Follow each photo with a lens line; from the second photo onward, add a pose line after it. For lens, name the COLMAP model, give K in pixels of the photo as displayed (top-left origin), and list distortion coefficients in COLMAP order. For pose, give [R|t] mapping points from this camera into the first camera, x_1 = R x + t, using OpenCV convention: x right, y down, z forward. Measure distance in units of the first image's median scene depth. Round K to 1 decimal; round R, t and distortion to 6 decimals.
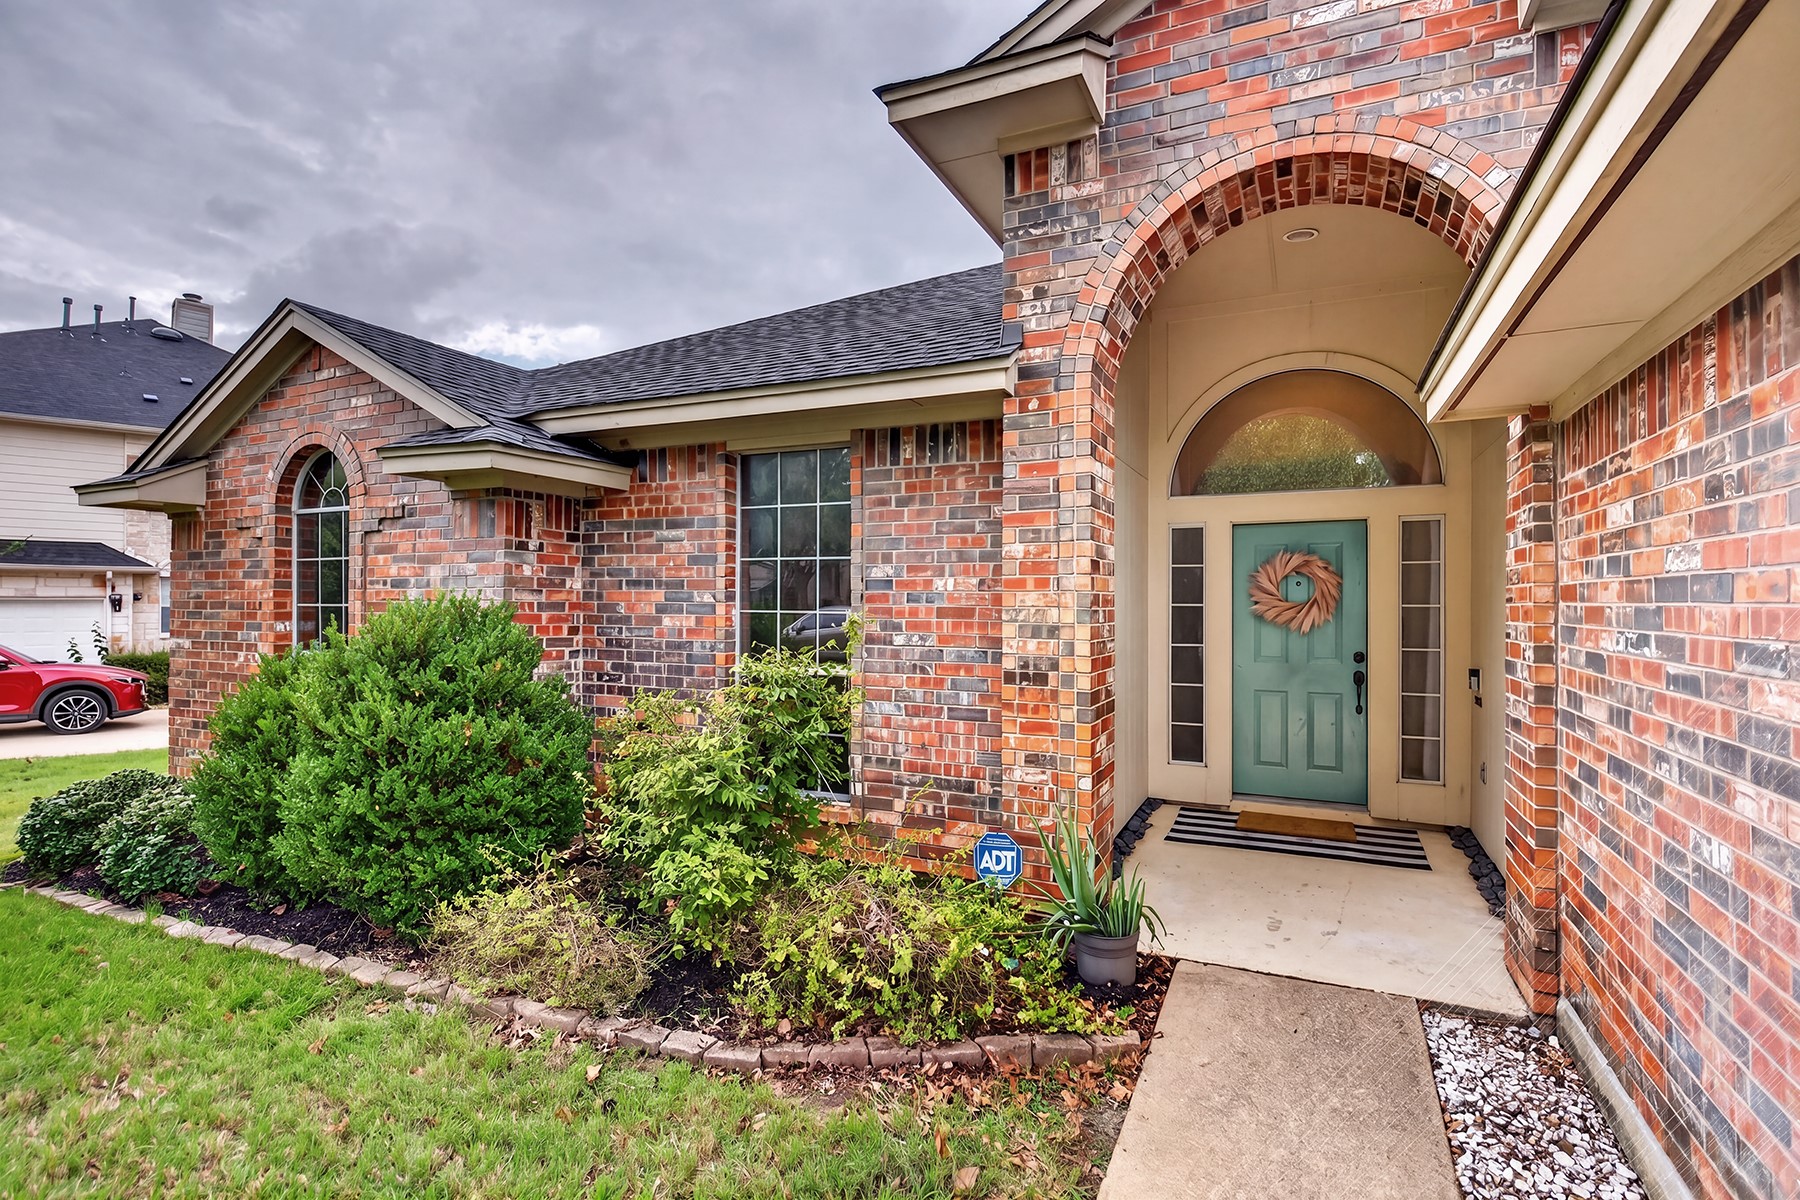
lens RADIAL K [[864.8, 0, 896.5], [0, 864.8, 592.9], [0, 0, 1]] dist [0.000264, -0.000195]
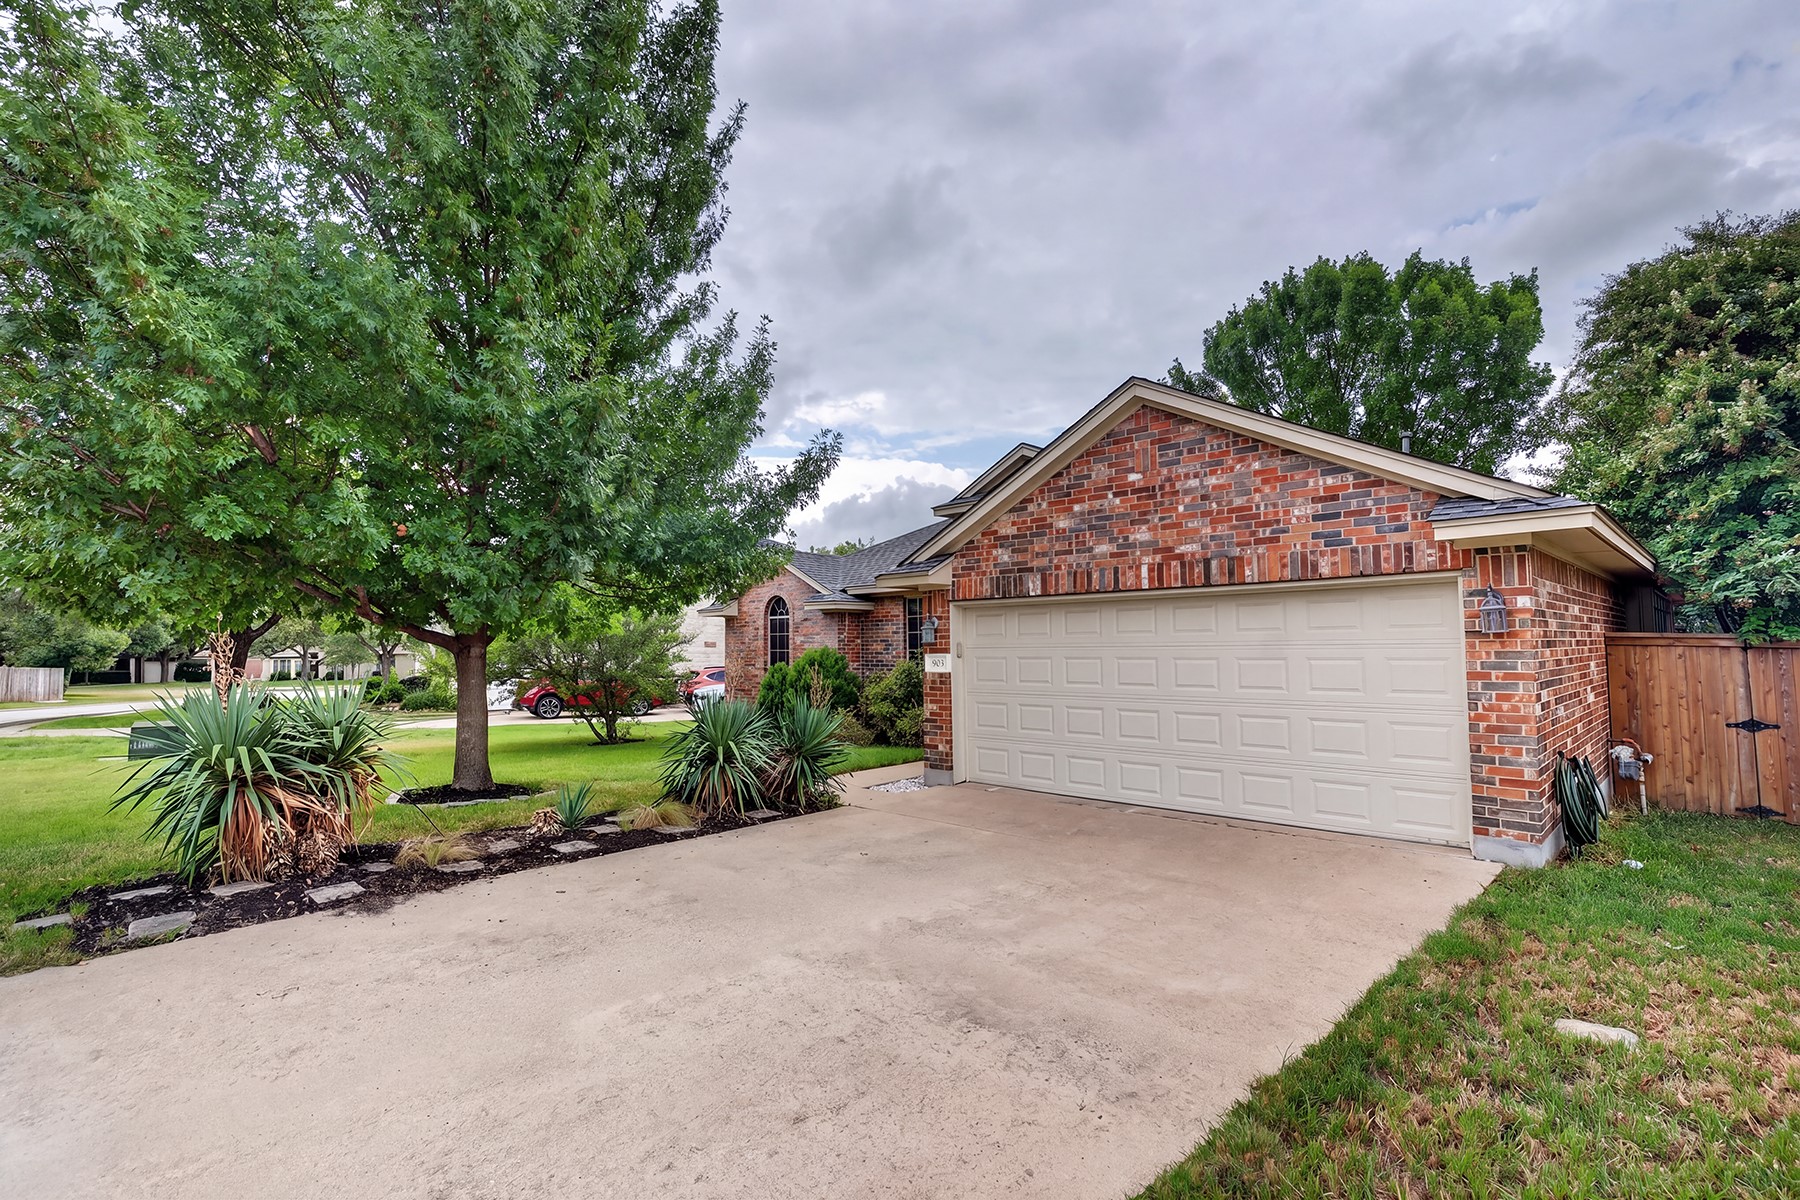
lens RADIAL K [[864.8, 0, 896.5], [0, 864.8, 592.9], [0, 0, 1]] dist [0.000264, -0.000195]
pose [[0.937649, -0.038179, -0.345481, 0.736412], [0.011657, 0.996844, -0.078523, 0.055924], [0.347388, 0.069600, 0.935135, -1.650628]]
